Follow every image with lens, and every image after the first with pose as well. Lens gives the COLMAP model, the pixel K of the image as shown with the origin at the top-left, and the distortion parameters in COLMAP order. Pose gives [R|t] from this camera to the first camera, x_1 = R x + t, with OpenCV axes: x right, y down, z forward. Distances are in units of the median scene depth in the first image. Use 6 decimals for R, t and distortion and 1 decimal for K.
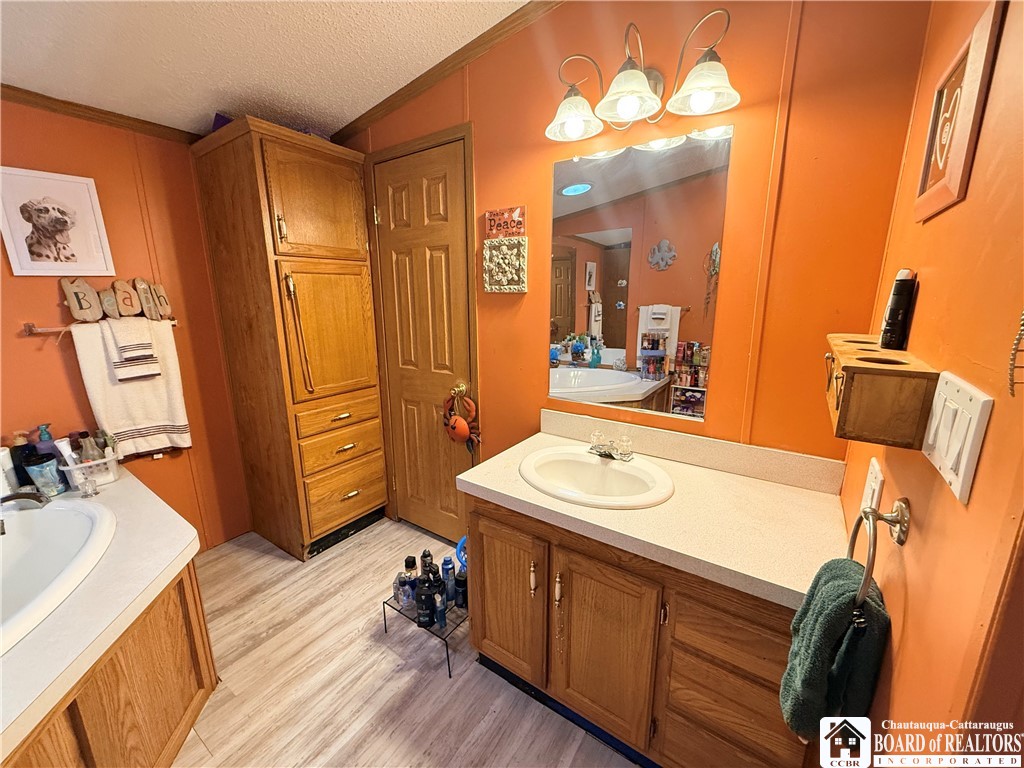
lens RADIAL K [[405.8, 0, 508.8], [0, 405.8, 380.4], [0, 0, 1]] dist [0.000150, -0.000049]
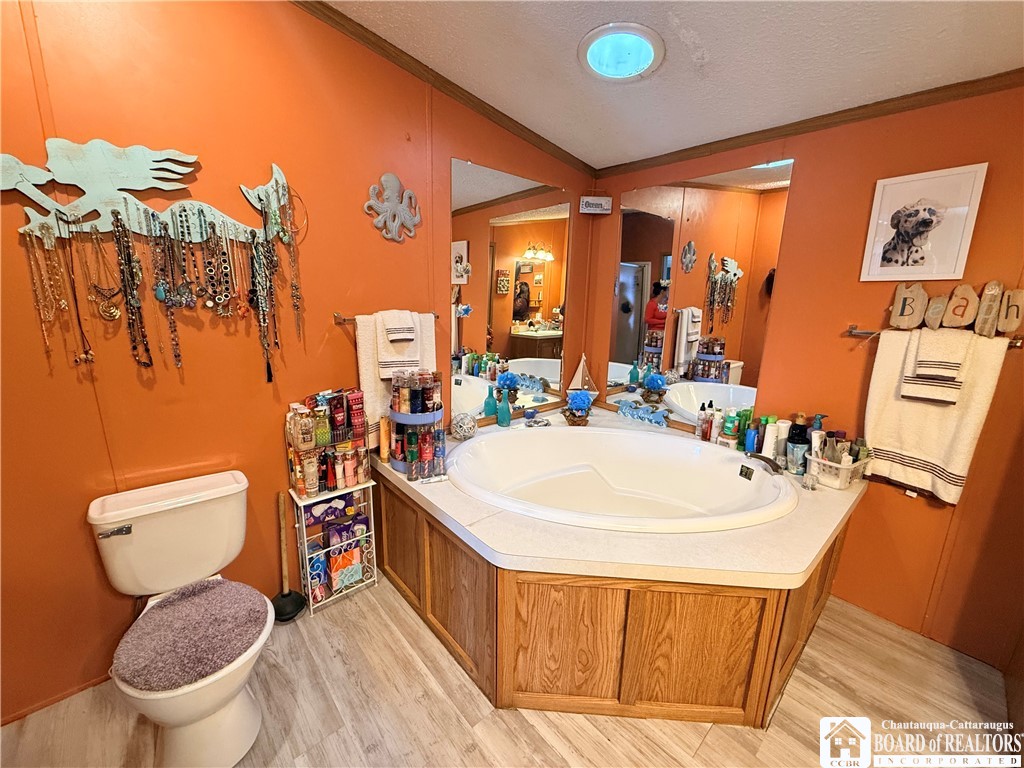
lens RADIAL K [[405.8, 0, 508.8], [0, 405.8, 380.4], [0, 0, 1]] dist [0.000150, -0.000049]
pose [[-0.248075, 0.212645, -0.945114, 0.098614], [-0.222460, 0.937034, 0.269218, -0.085841], [0.942852, 0.277037, -0.185150, 0.358597]]
